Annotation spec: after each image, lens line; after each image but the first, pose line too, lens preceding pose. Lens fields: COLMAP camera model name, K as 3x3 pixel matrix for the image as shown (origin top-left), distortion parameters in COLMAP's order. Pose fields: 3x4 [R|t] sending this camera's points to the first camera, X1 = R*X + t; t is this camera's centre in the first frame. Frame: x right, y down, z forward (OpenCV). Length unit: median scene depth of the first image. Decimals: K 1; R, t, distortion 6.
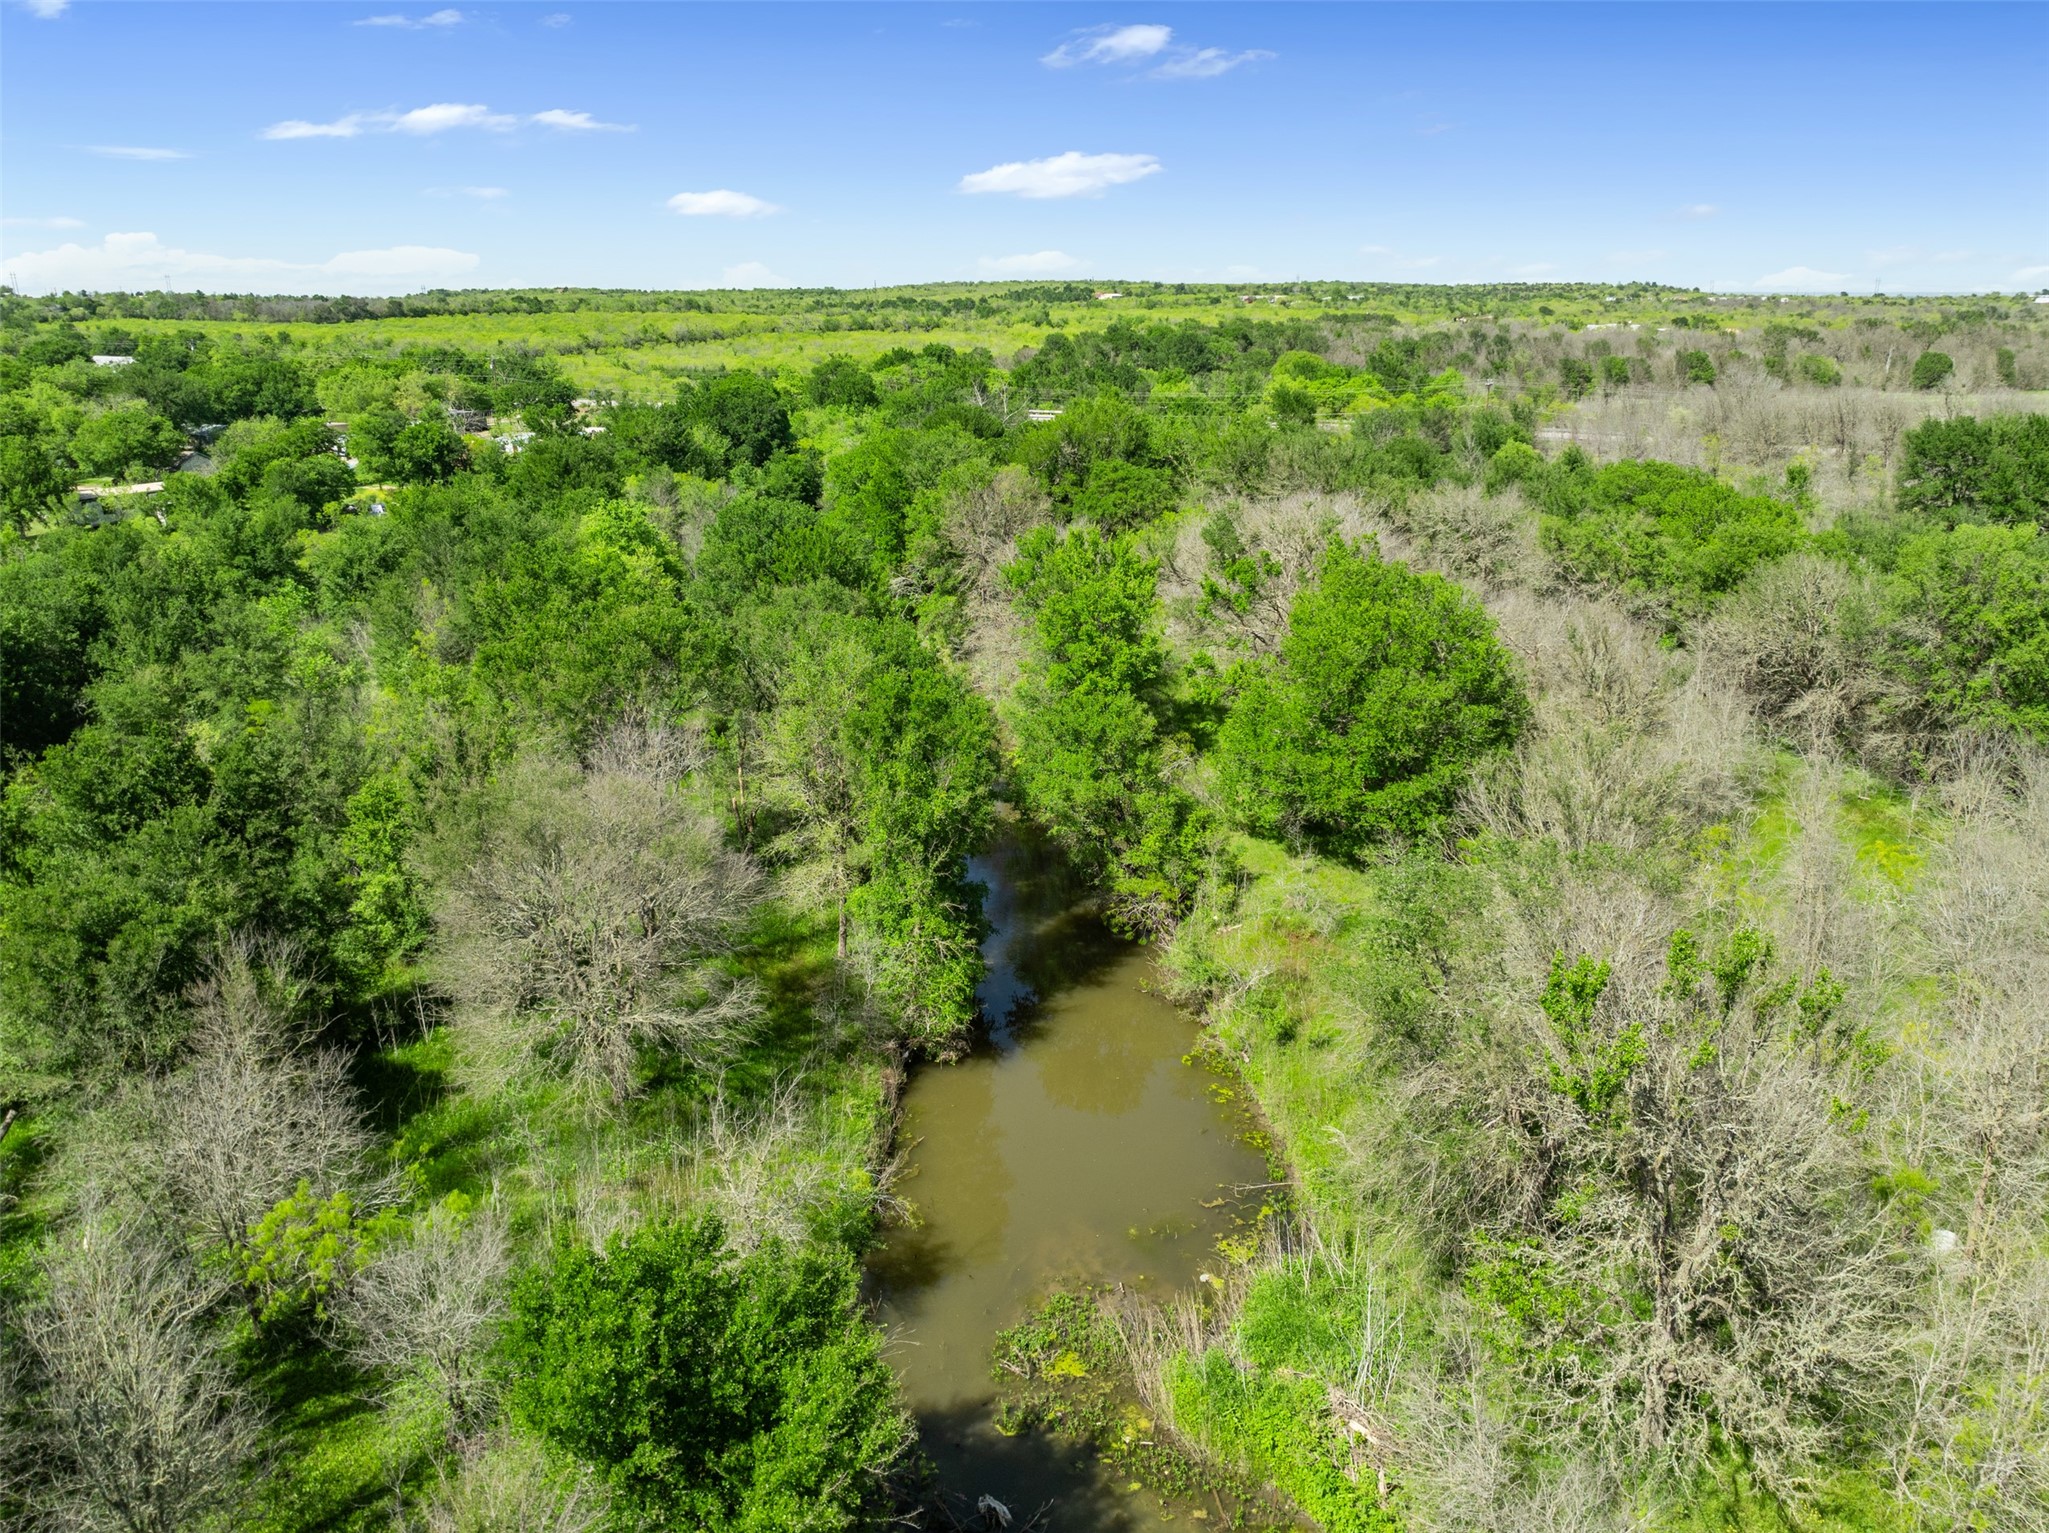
lens RADIAL K [[1446.2, 0, 1035.6], [0, 1446.2, 762.4], [0, 0, 1]] dist [-0.042568, 0.006401]
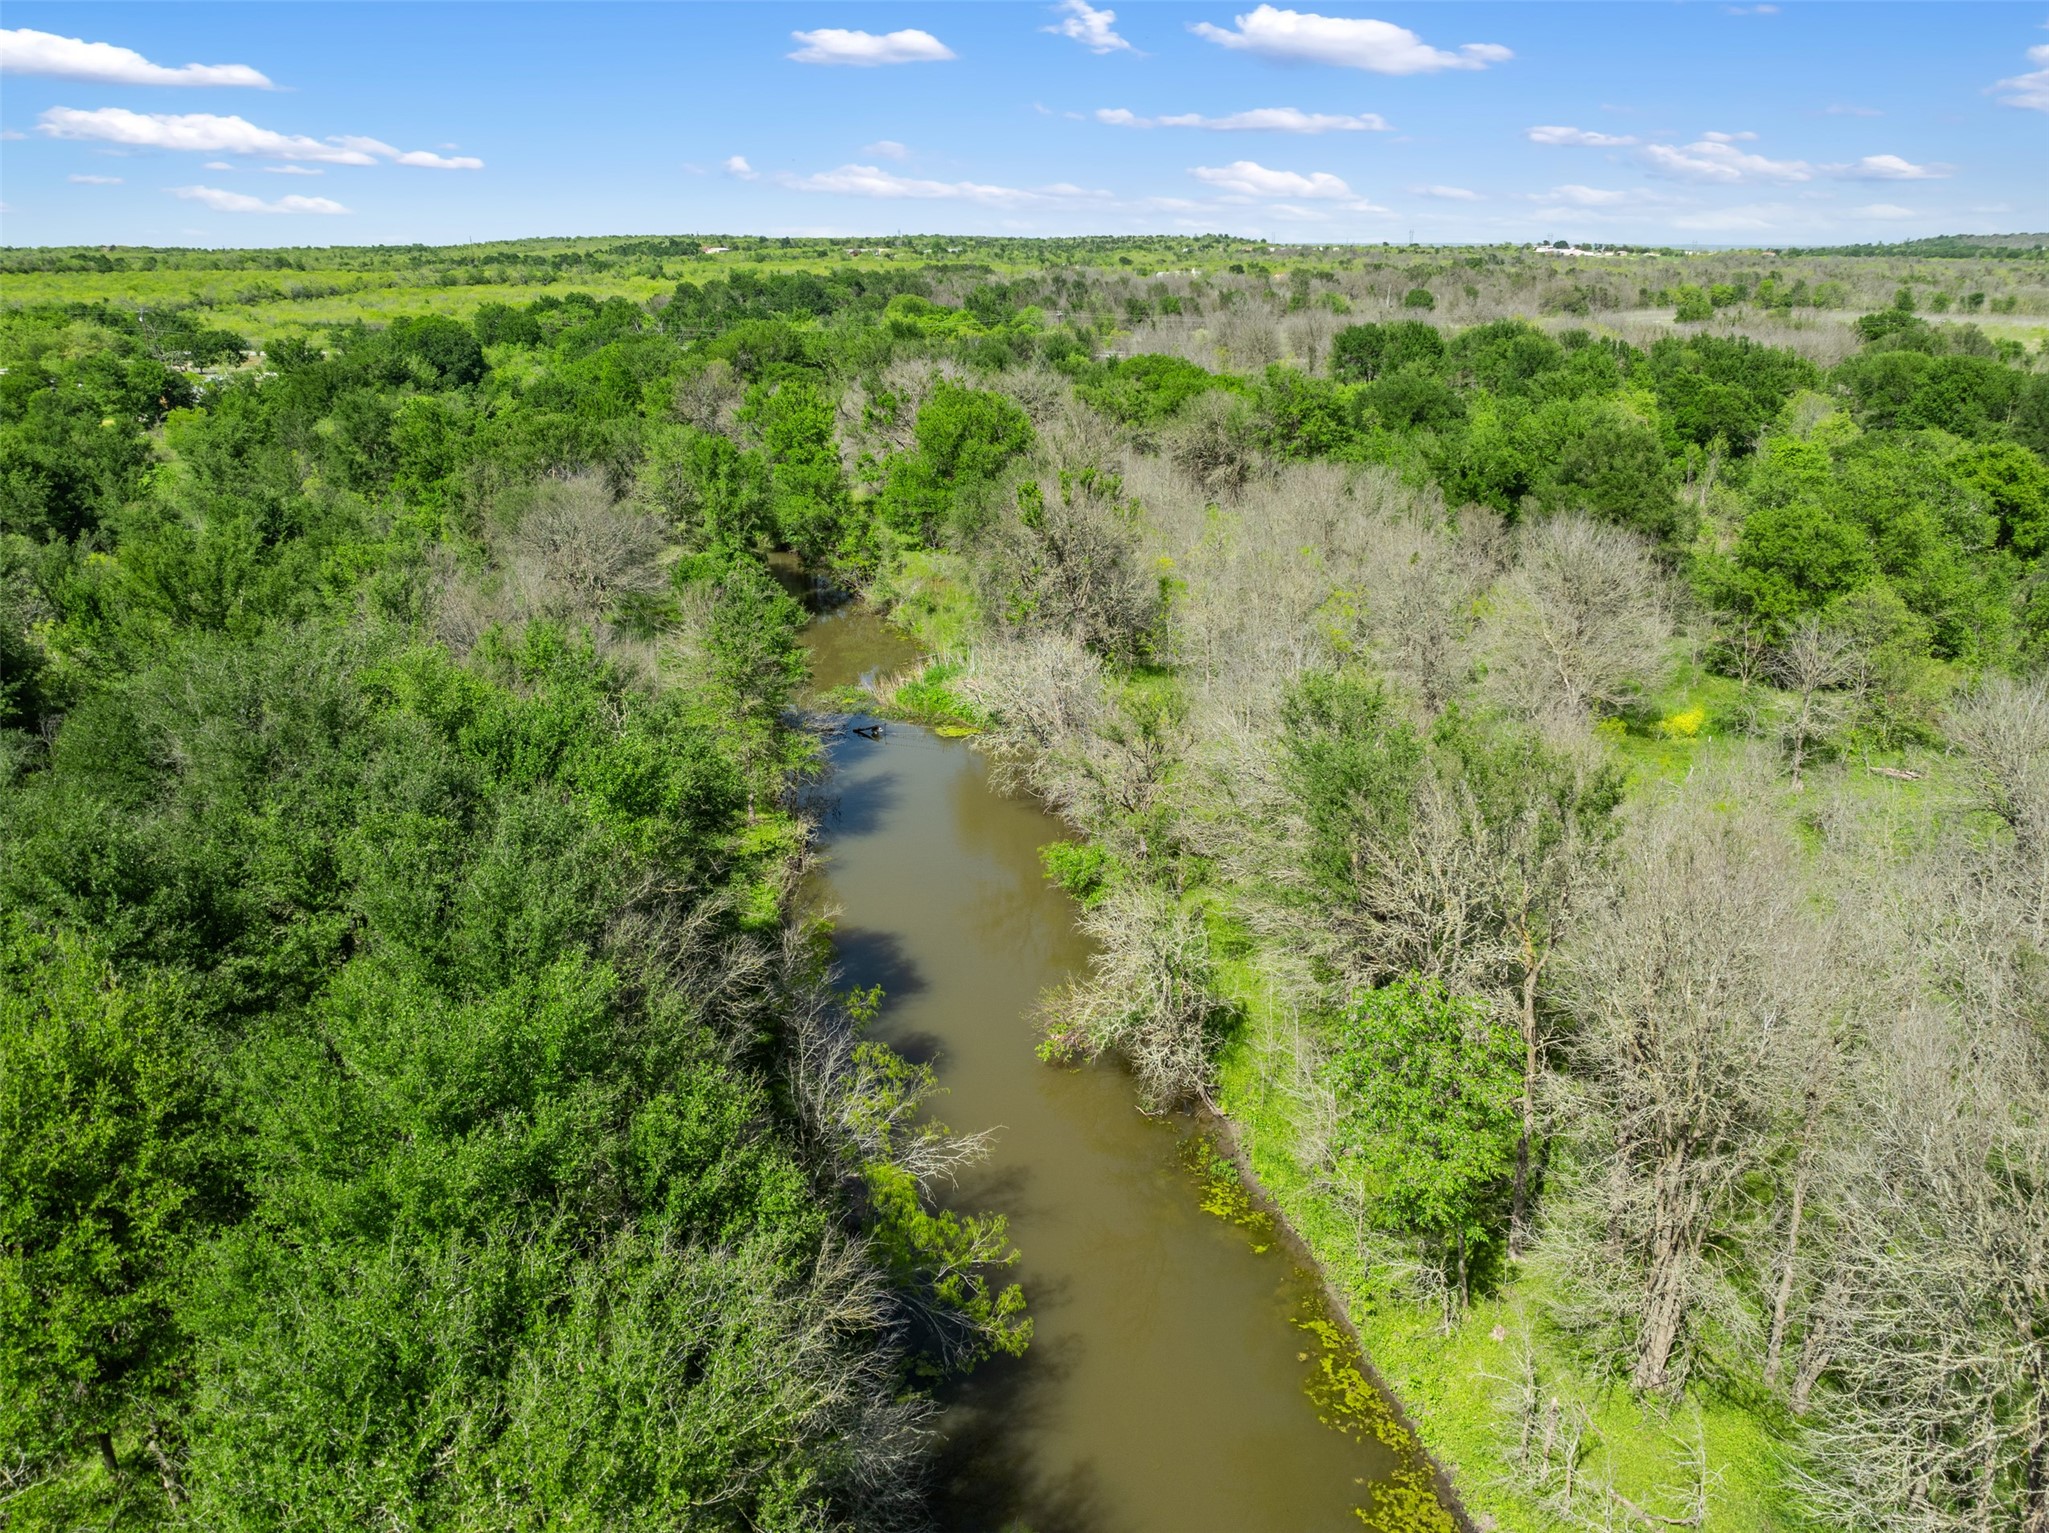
lens RADIAL K [[1439.6, 0, 1029.9], [0, 1439.6, 766.5], [0, 0, 1]] dist [-0.046283, 0.015355]
pose [[0.967105, -0.085737, 0.239492, -0.019401], [0.077862, 0.996072, 0.042169, 0.034273], [-0.242167, -0.022134, 0.969982, -0.098711]]
